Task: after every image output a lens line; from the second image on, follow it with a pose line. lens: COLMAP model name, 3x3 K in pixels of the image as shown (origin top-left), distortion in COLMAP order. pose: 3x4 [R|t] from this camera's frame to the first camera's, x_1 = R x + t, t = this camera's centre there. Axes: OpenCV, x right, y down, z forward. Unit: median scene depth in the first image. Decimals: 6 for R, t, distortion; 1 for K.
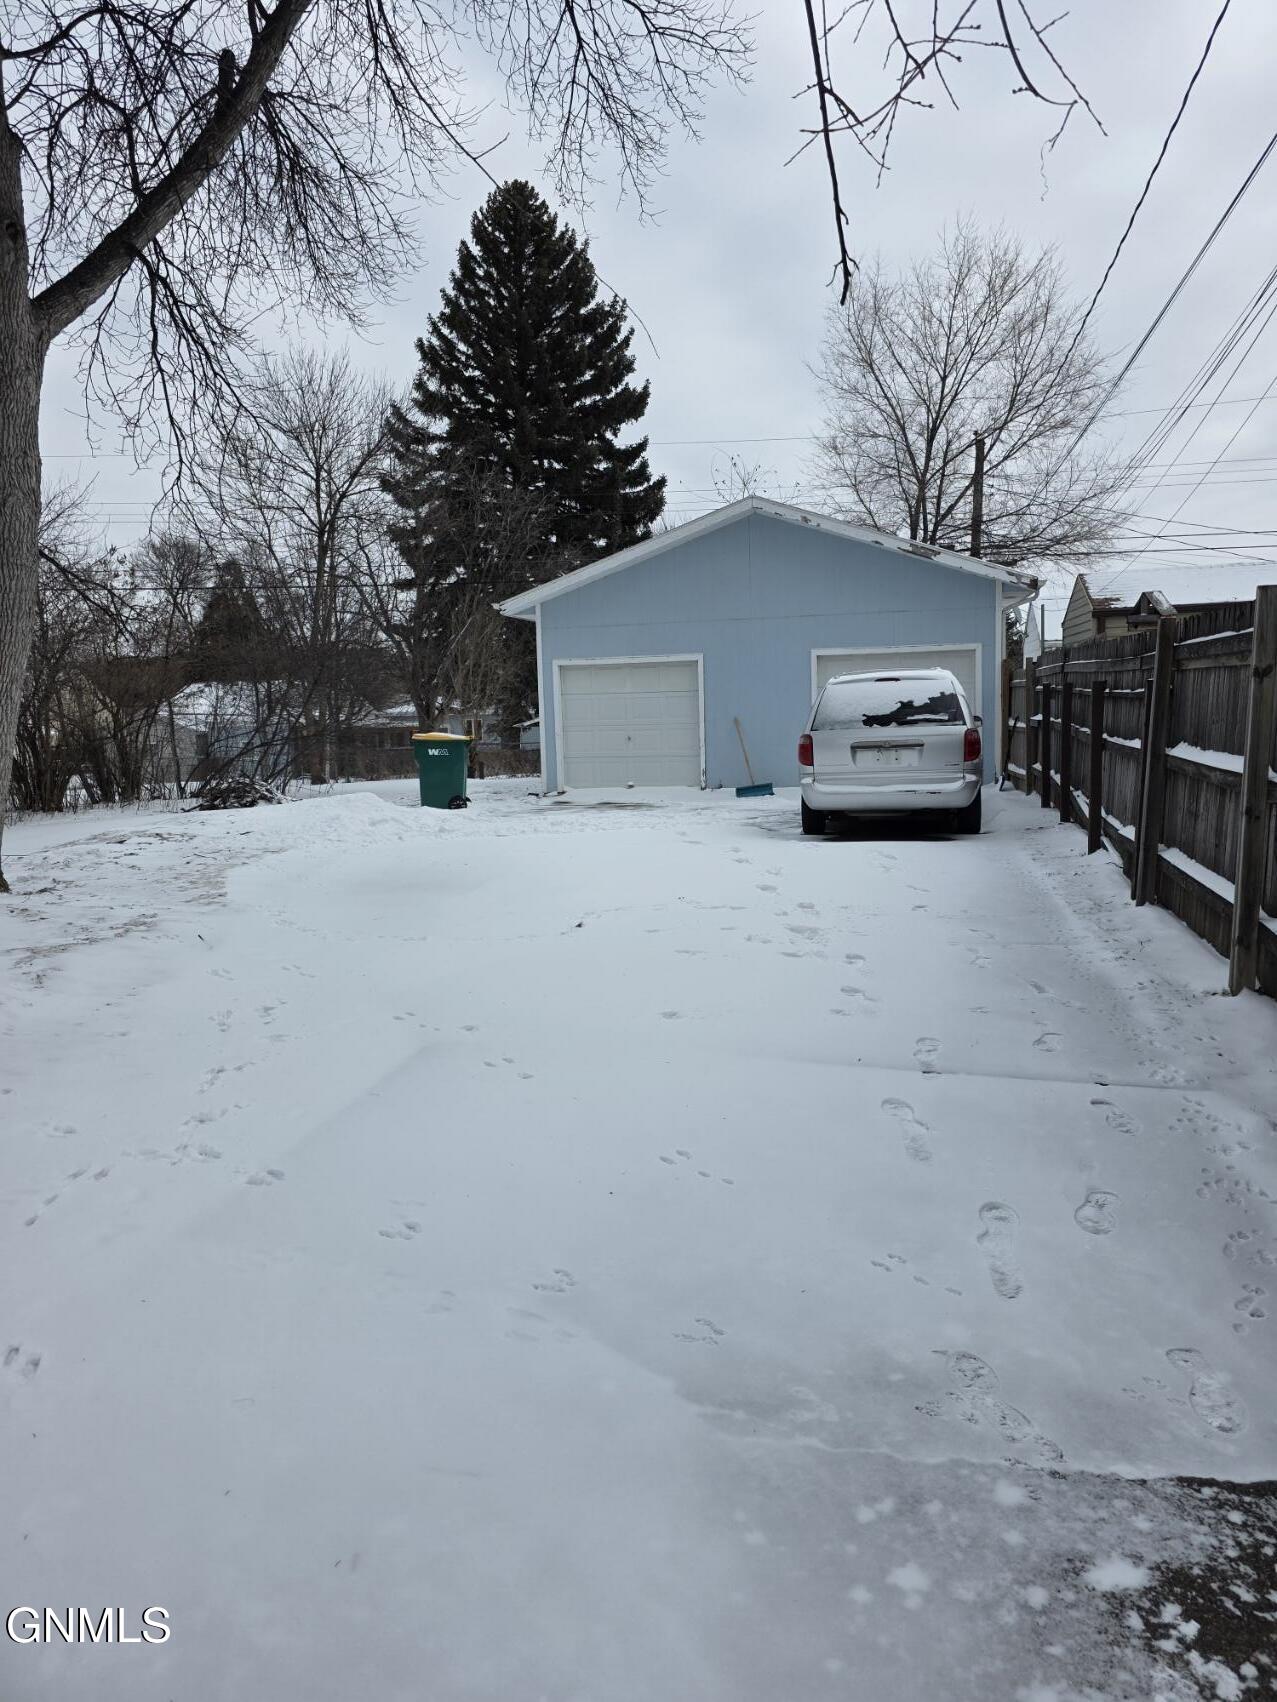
lens RADIAL K [[1140.0, 0, 635.6], [0, 1140.0, 857.1], [0, 0, 1]] dist [0.029282, -0.012011]
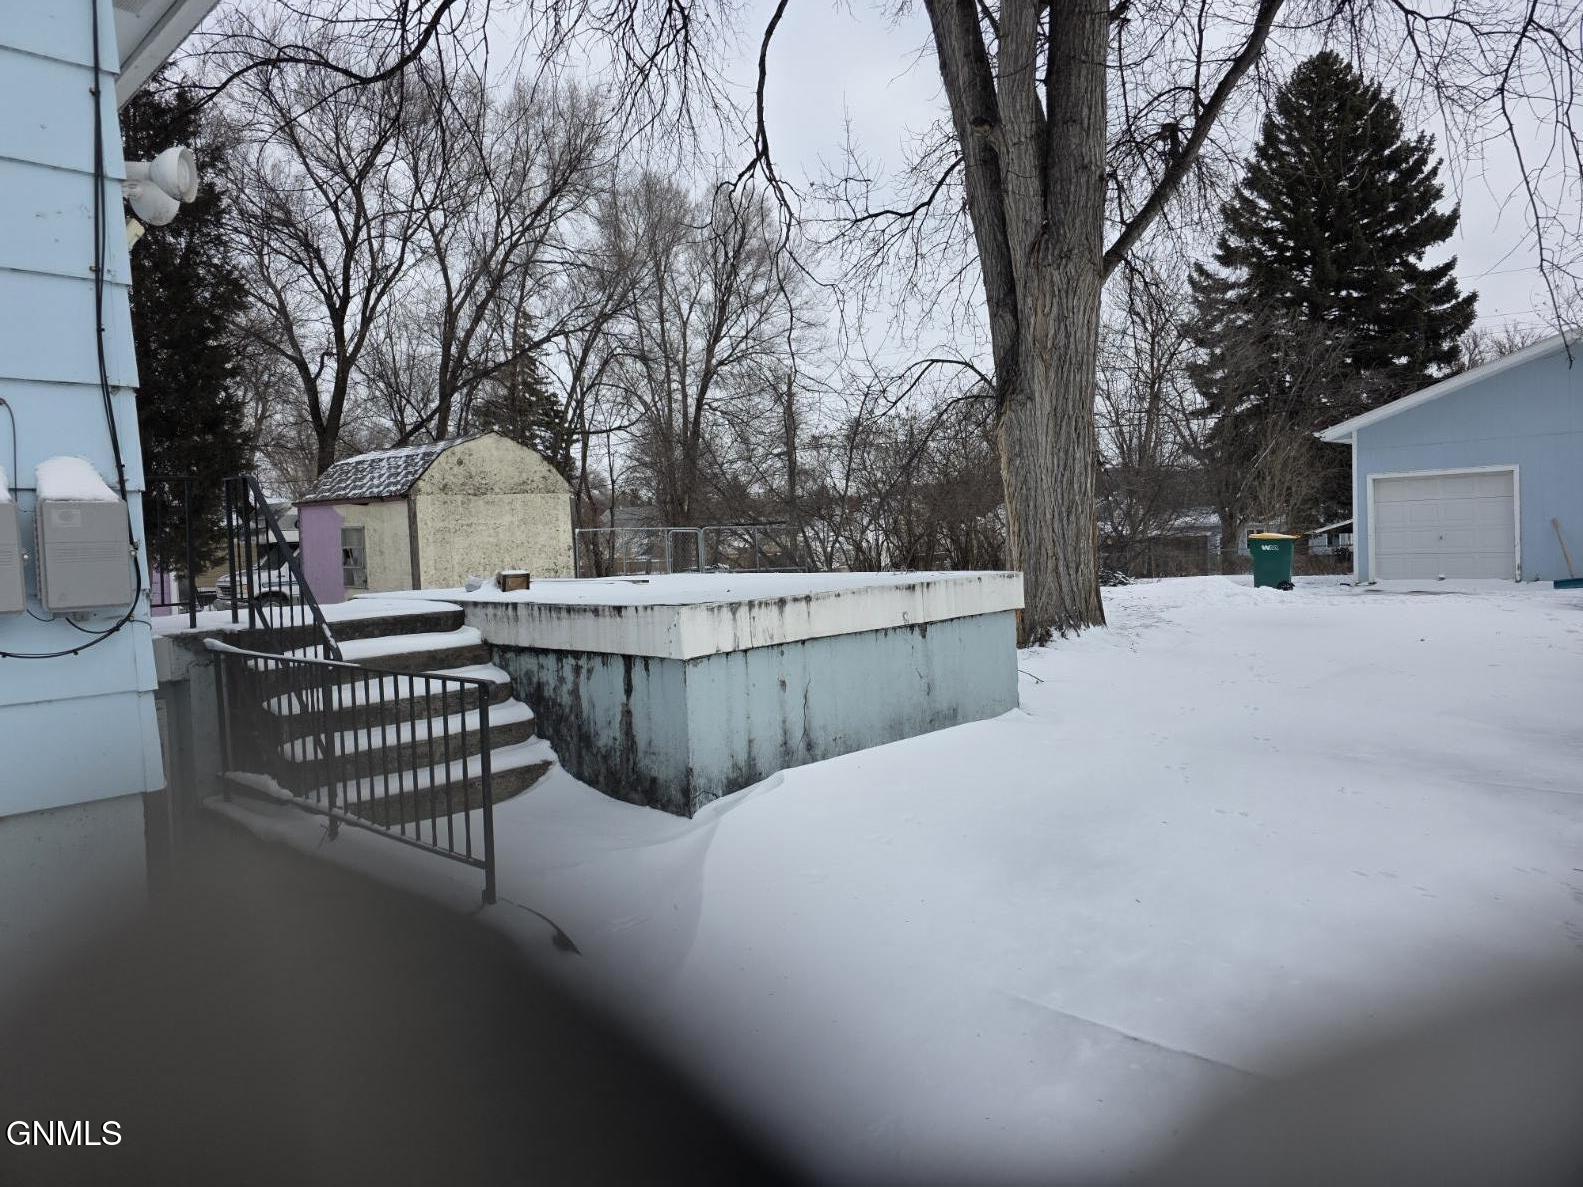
lens RADIAL K [[1060.3, 0, 783.6], [0, 1060.3, 581.2], [0, 0, 1]] dist [0.029282, -0.012011]
pose [[0.856210, 0.010626, -0.516518, -0.006594], [-0.050087, 0.996786, -0.062523, 0.018524], [0.514194, 0.079404, 0.853991, -0.122588]]
